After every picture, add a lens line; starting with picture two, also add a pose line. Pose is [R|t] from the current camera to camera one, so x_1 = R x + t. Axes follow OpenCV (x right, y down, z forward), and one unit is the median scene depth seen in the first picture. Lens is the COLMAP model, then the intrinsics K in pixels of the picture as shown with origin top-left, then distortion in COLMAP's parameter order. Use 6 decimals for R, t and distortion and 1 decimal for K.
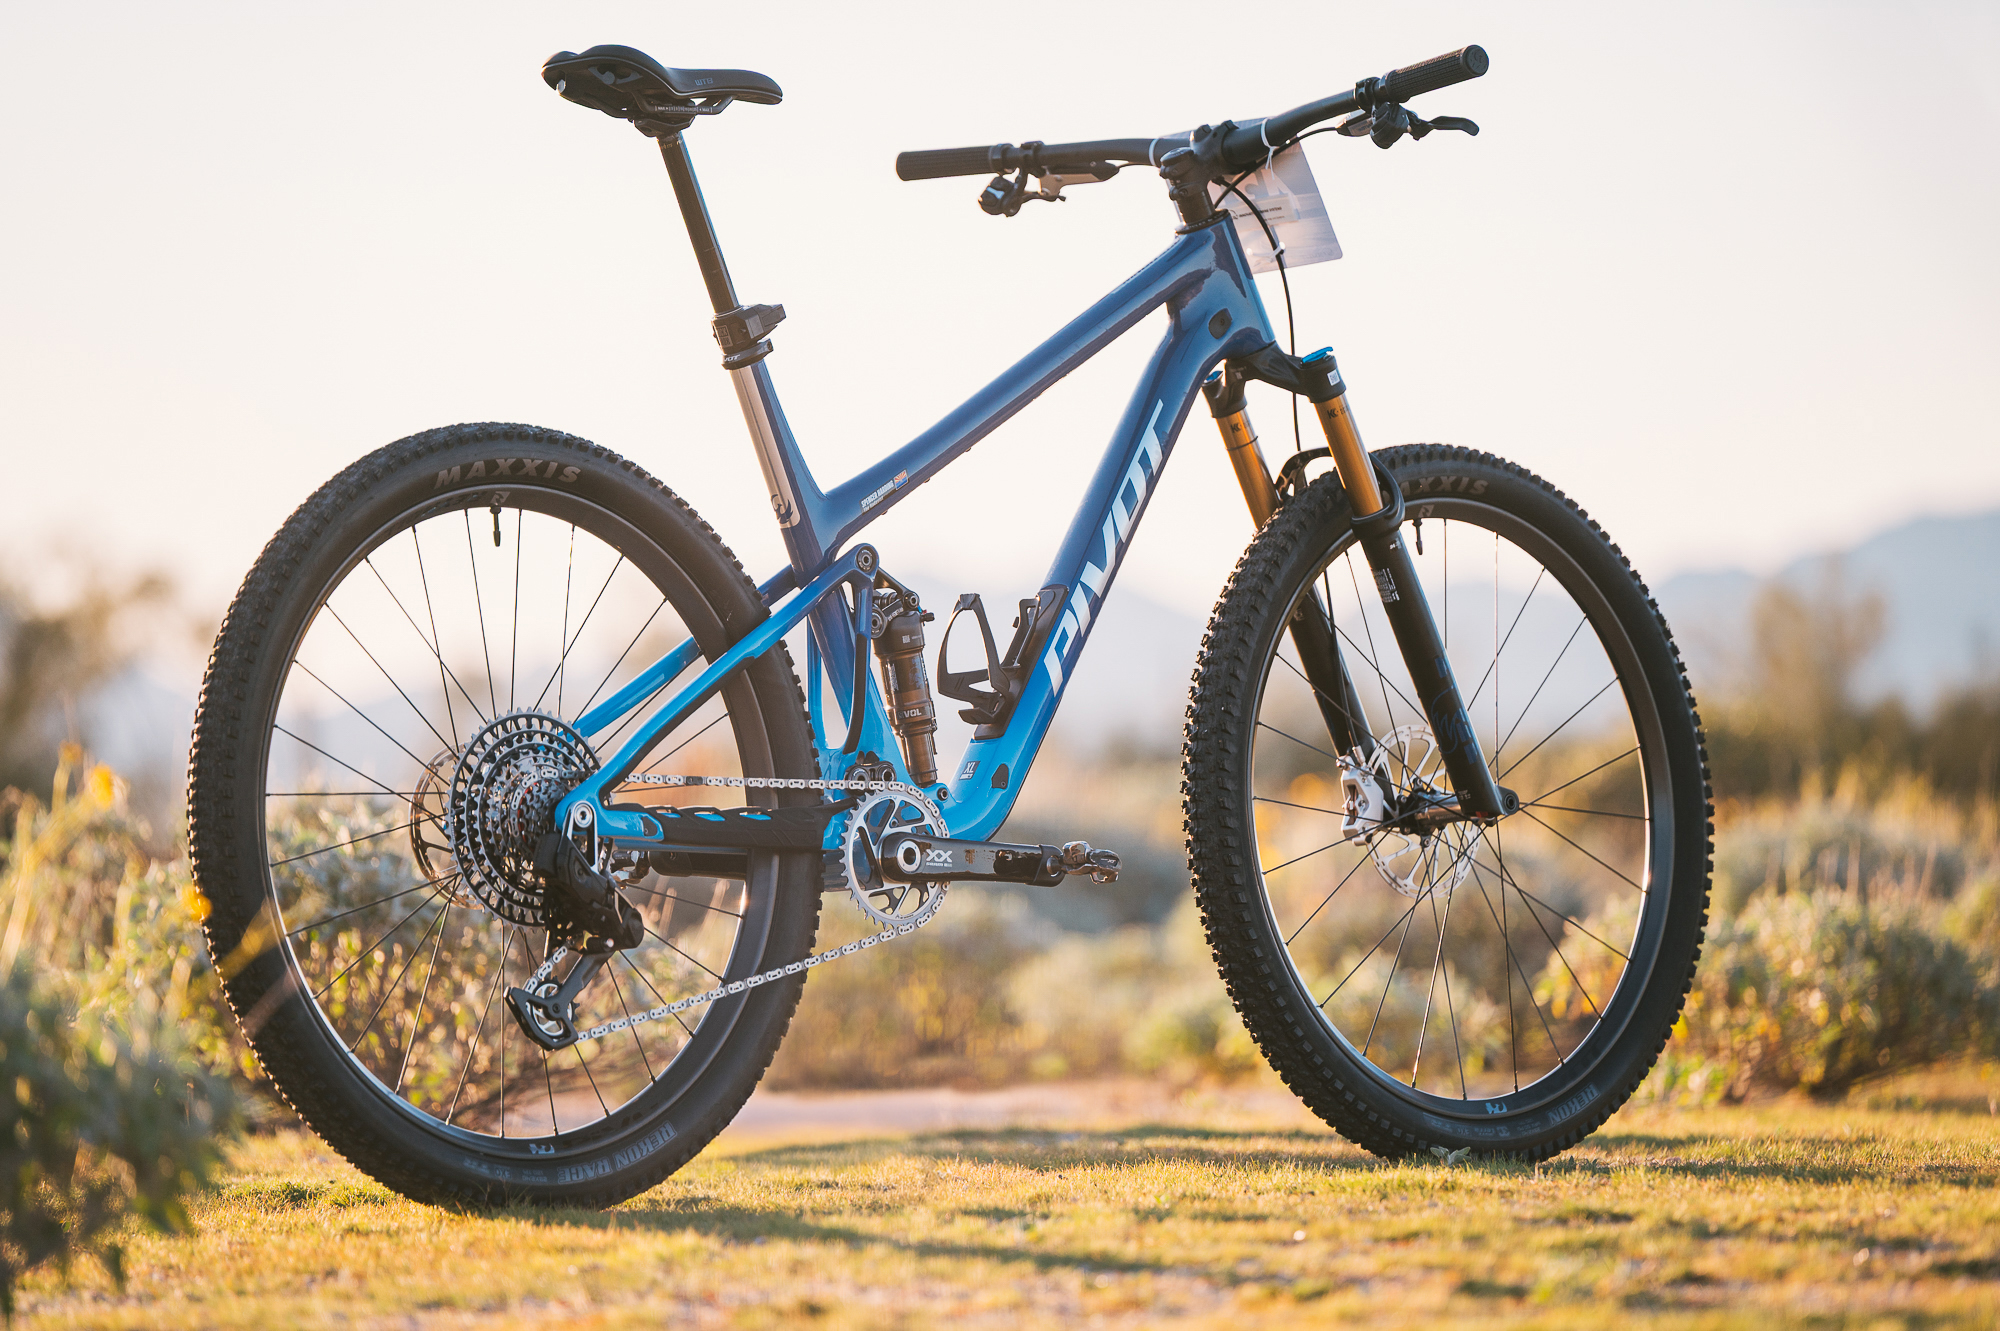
lens RADIAL K [[10407.1, 0, 1000.0], [0, 10407.1, 665.5], [0, 0, 1]] dist [0.204191, -14.452468]
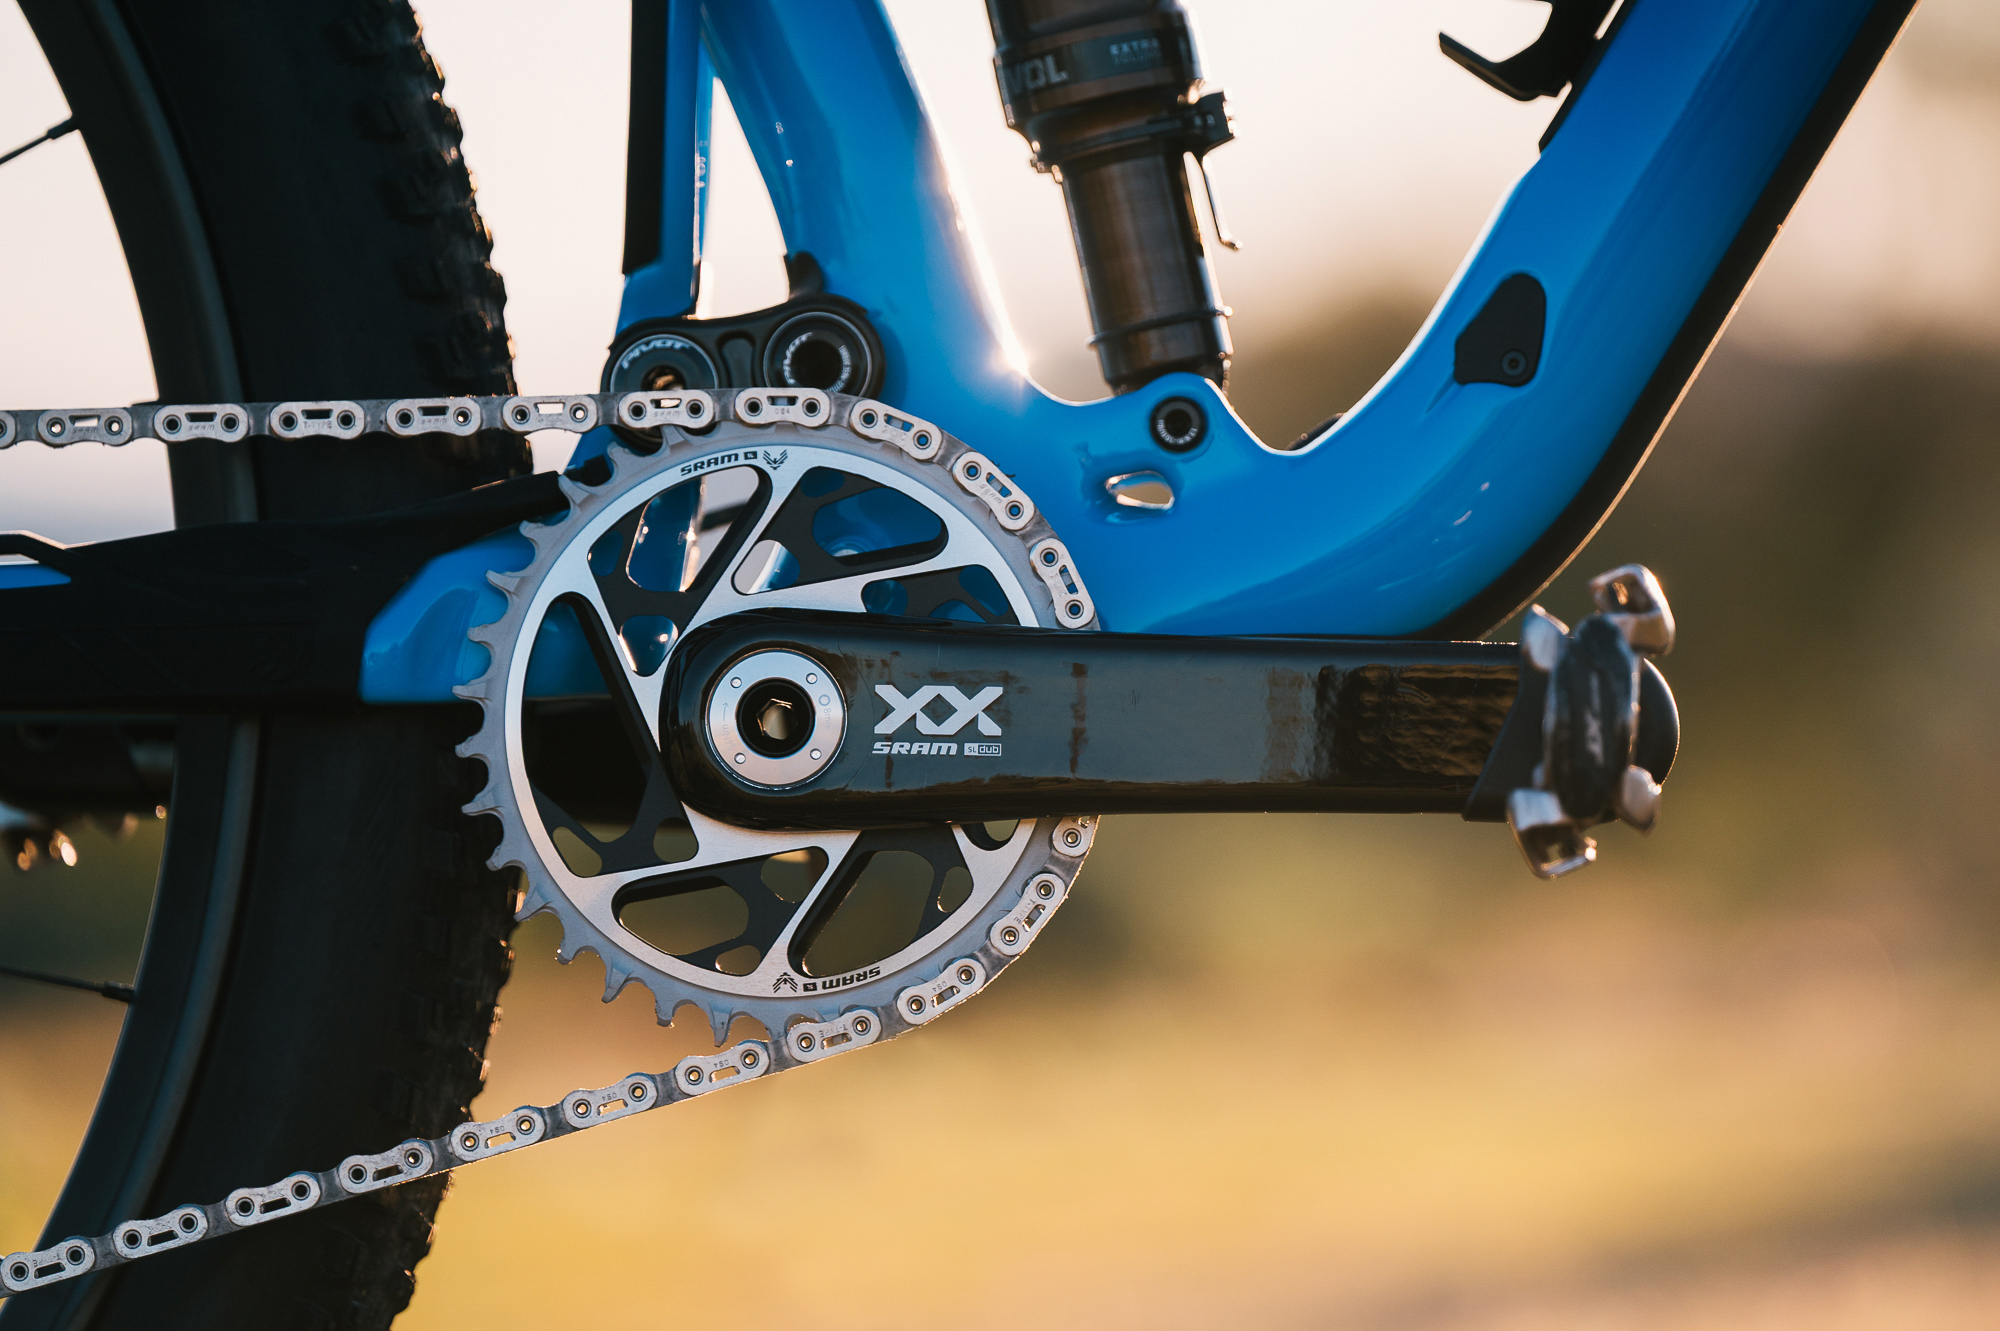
lens RADIAL K [[10407.1, 0, 1000.0], [0, 10407.1, 665.5], [0, 0, 1]] dist [0.204191, -14.452468]
pose [[0.712531, -0.015721, -0.701464, 0.153338], [0.055566, 0.997873, 0.034078, 0.009763], [0.699437, -0.063259, 0.711890, 0.843956]]
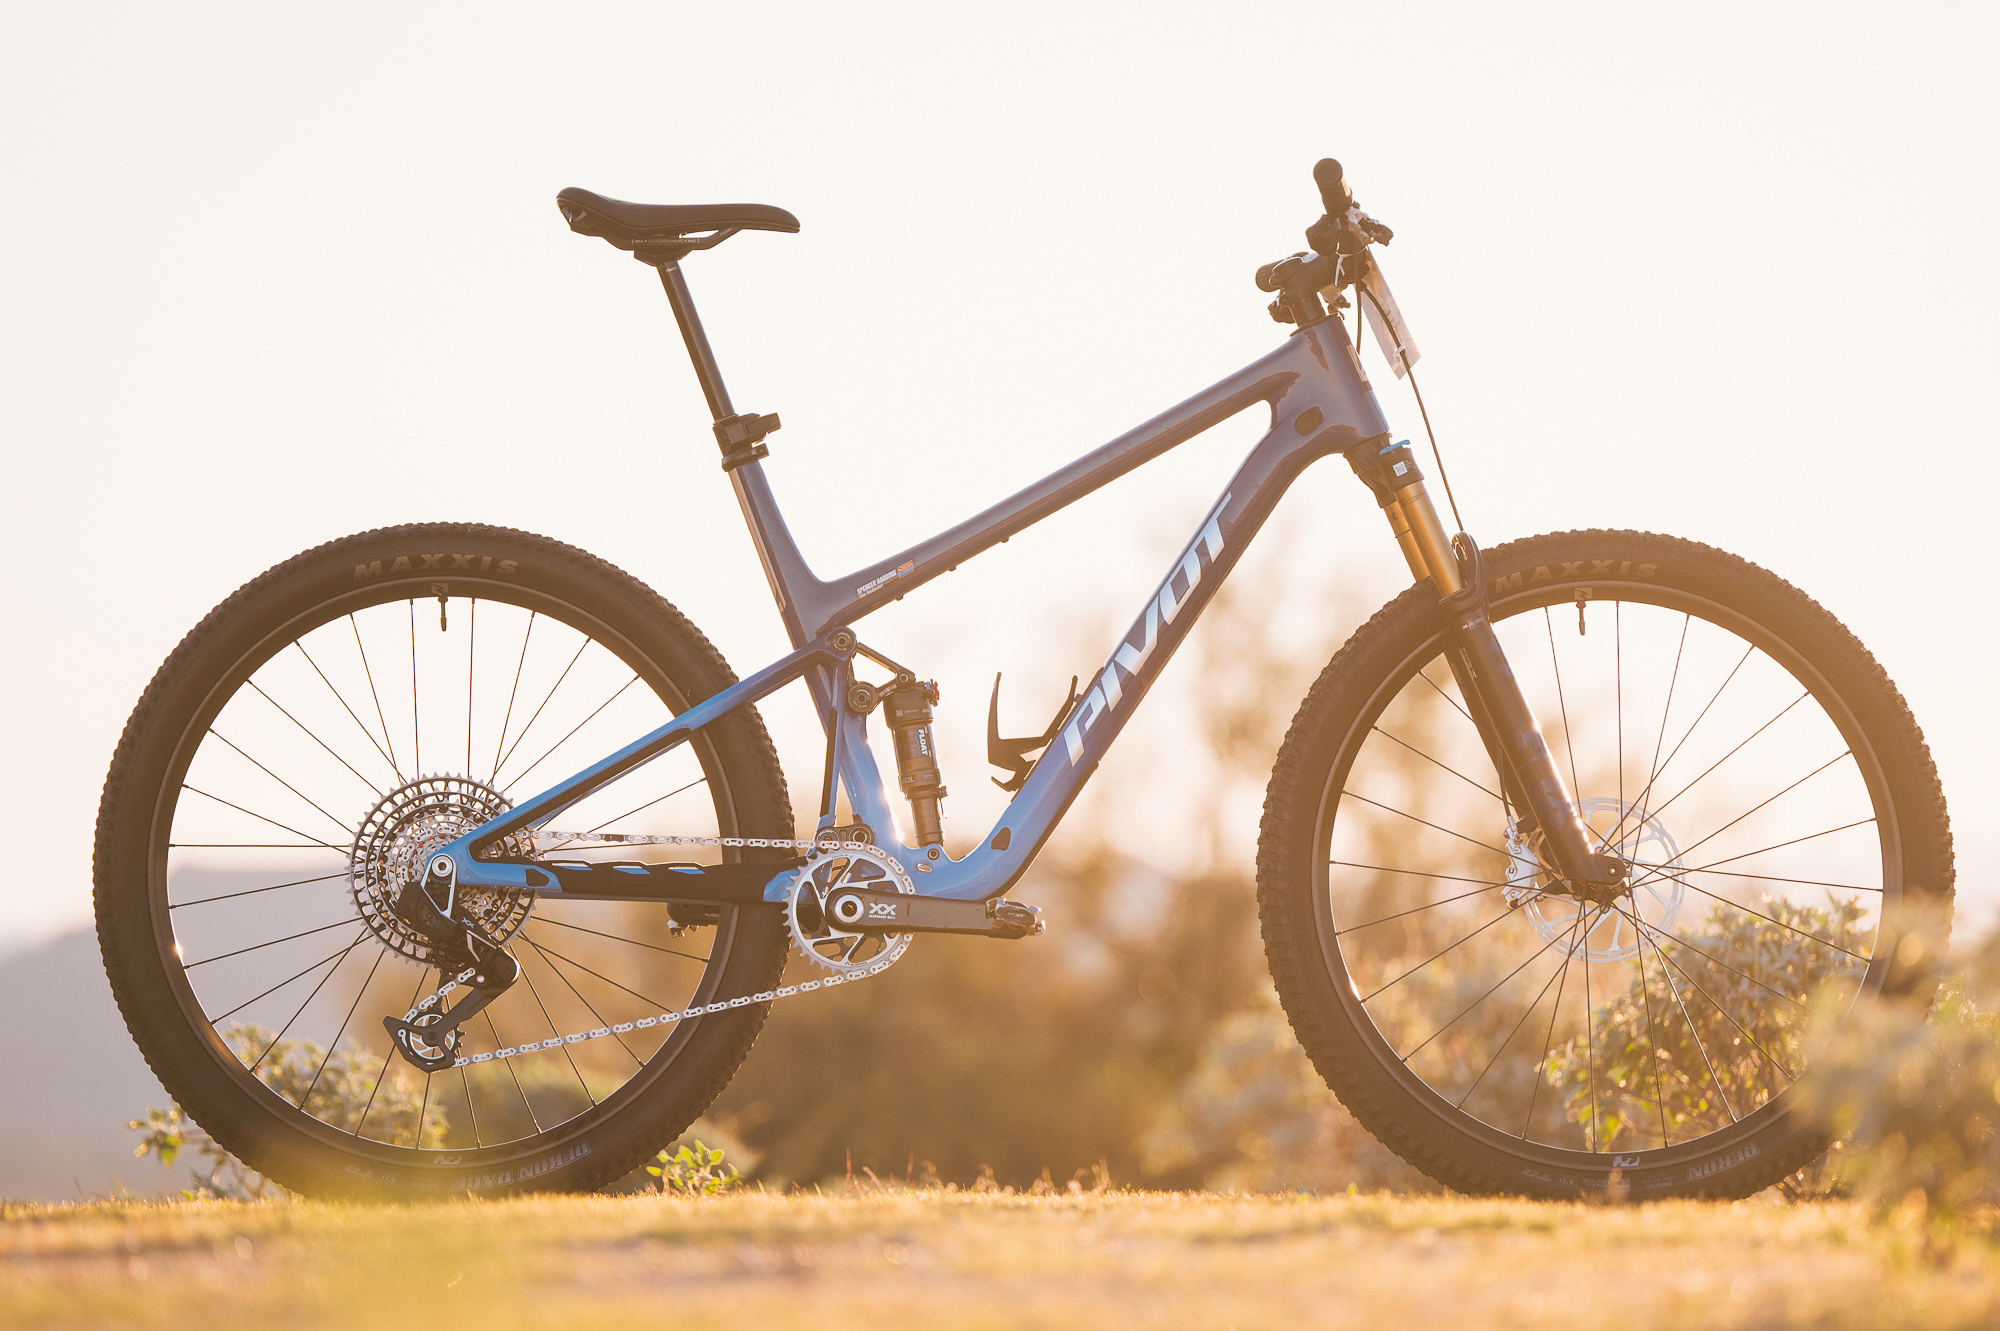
lens RADIAL K [[10407.1, 0, 1000.0], [0, 10407.1, 665.5], [0, 0, 1]] dist [0.204191, -14.452468]
pose [[0.750502, -0.007043, -0.660830, 0.735786], [-0.003937, 0.999878, -0.015127, 0.009135], [0.660856, 0.013954, 0.750383, 0.180105]]
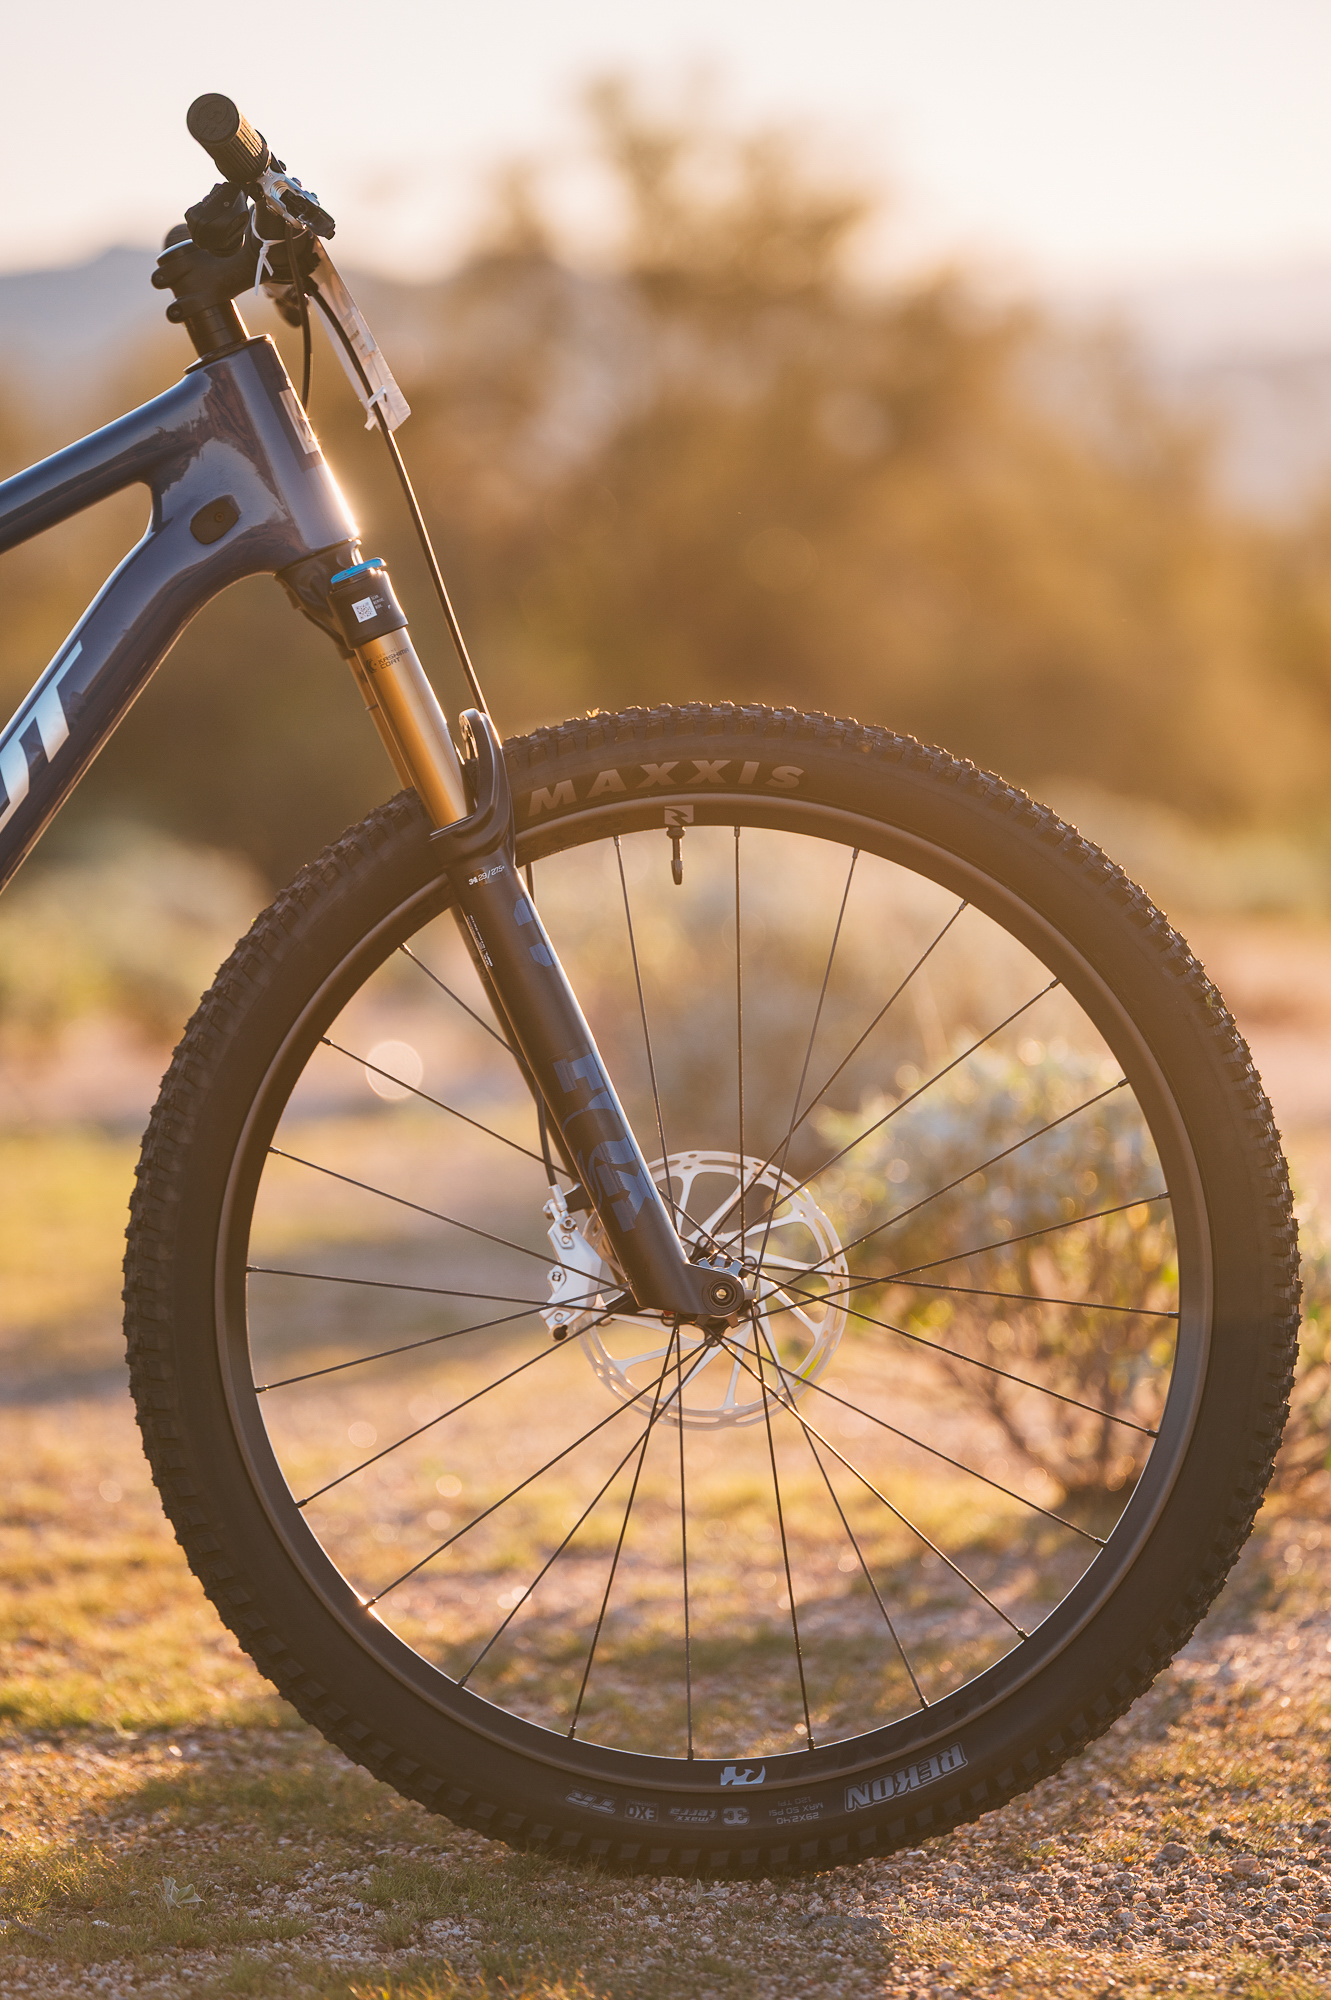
lens RADIAL K [[8982.3, 0, 665.5], [0, 8982.3, 1000.0], [0, 0, 1]] dist [0.258363, -0.547629]
pose [[0.764465, 0.056048, -0.642225, 0.410840], [-0.009104, 0.997053, 0.076176, -0.047519], [0.644601, -0.052387, 0.762722, 0.623523]]
